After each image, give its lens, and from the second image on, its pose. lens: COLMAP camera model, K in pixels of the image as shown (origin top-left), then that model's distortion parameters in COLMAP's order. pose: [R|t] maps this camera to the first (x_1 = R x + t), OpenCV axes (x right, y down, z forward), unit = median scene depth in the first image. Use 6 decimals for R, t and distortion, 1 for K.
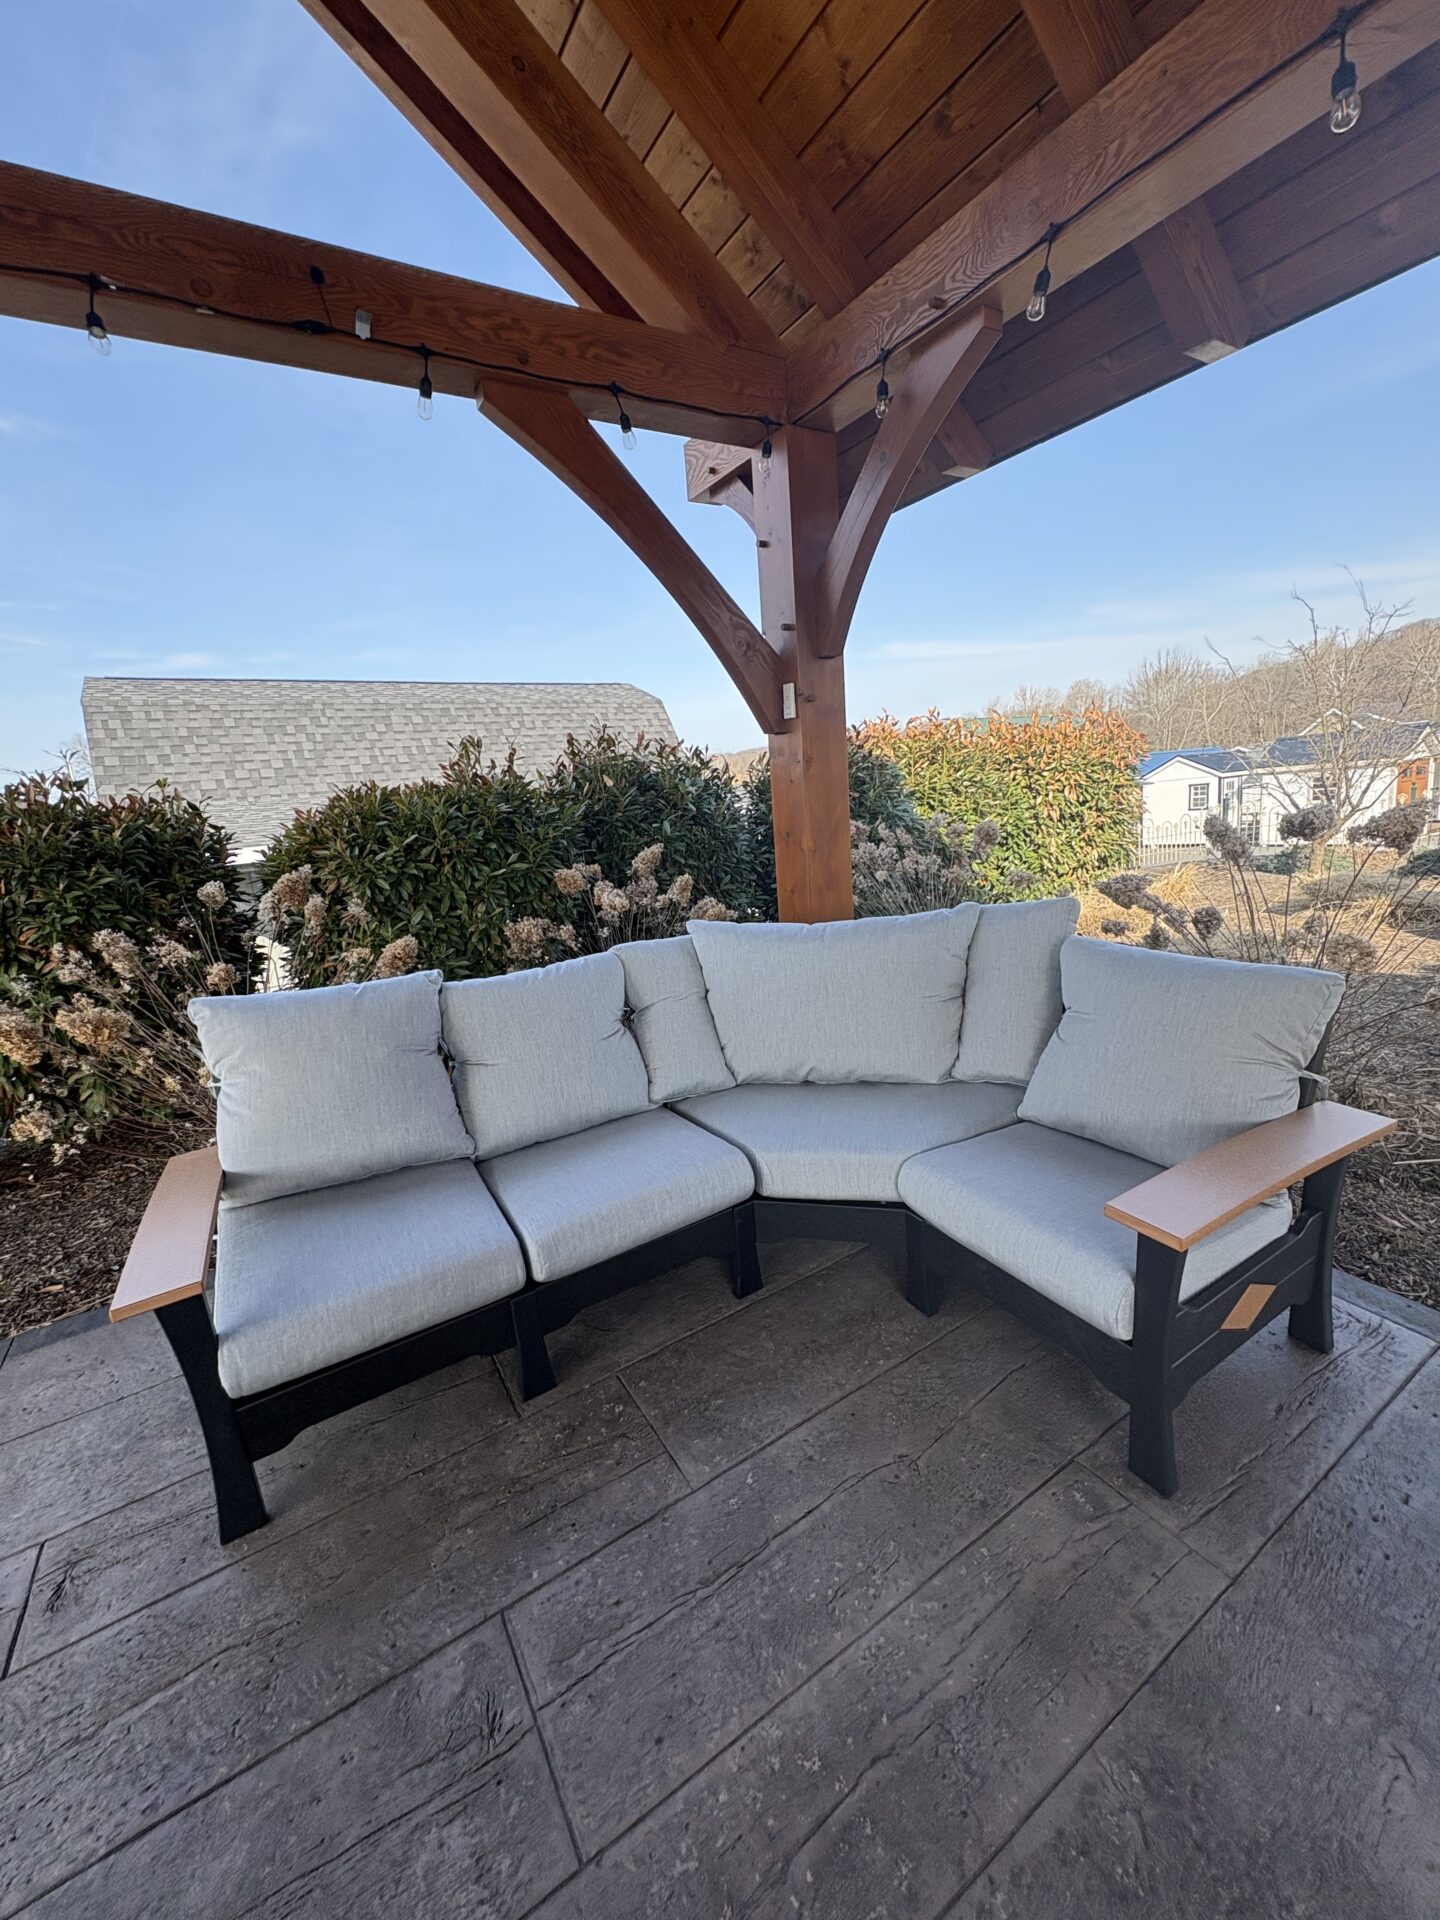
lens RADIAL K [[760.3, 0, 720.0], [0, 760.3, 960.0], [0, 0, 1]] dist [0.002241, 0.000411]
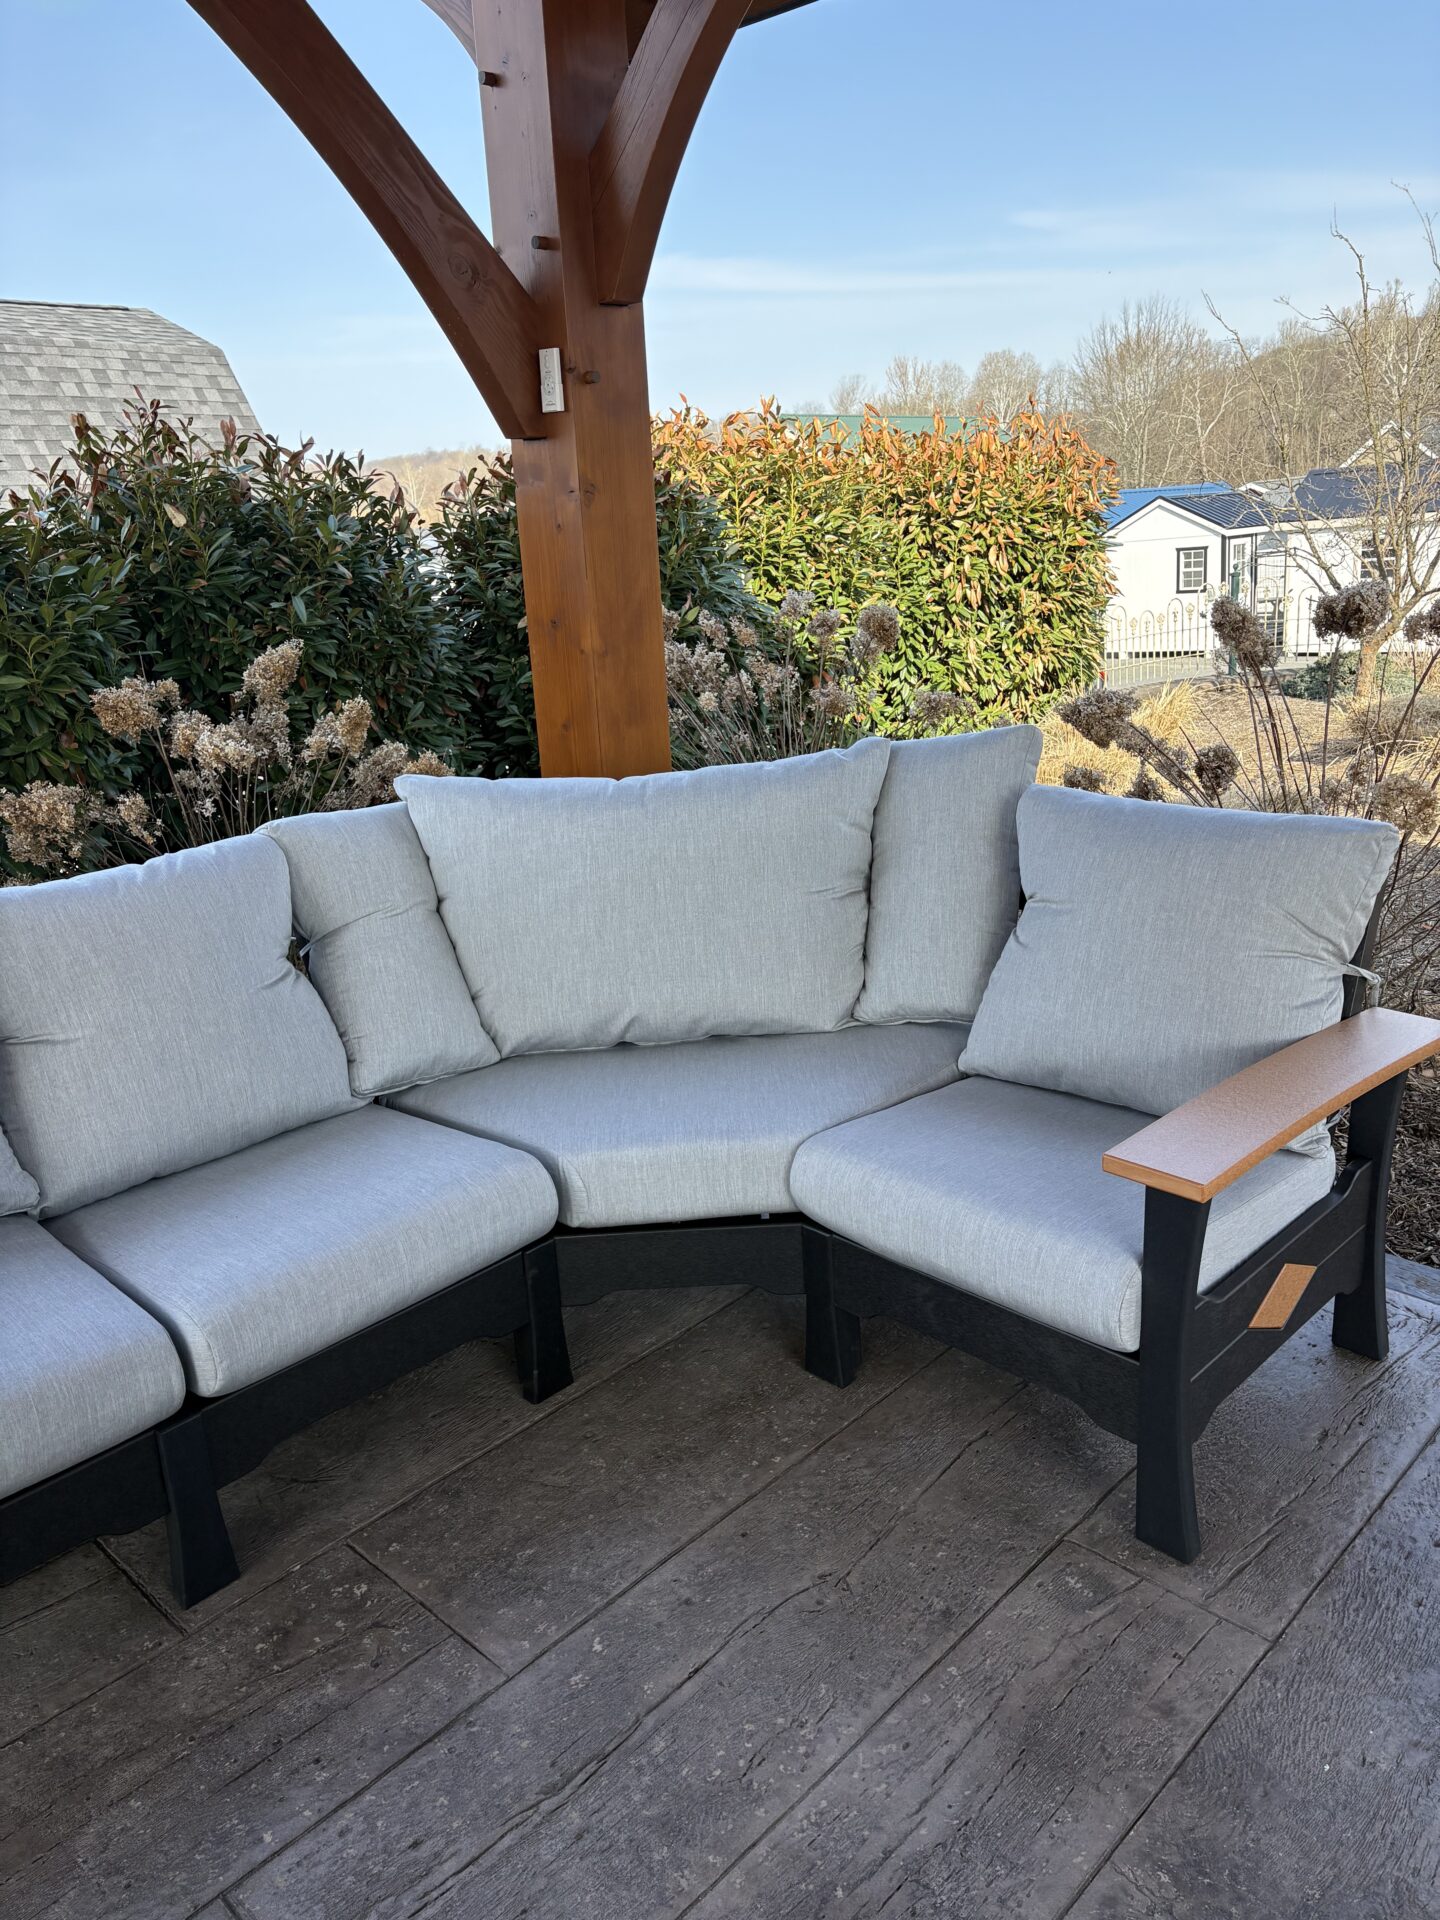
lens RADIAL K [[1454.5, 0, 720.0], [0, 1454.5, 960.0], [0, 0, 1]] dist [0.028418, 0.002850]
pose [[0.968755, -0.047559, 0.243417, -0.100582], [0.033453, 0.997530, 0.061762, 0.032240], [-0.245753, -0.051689, 0.967953, -0.132786]]
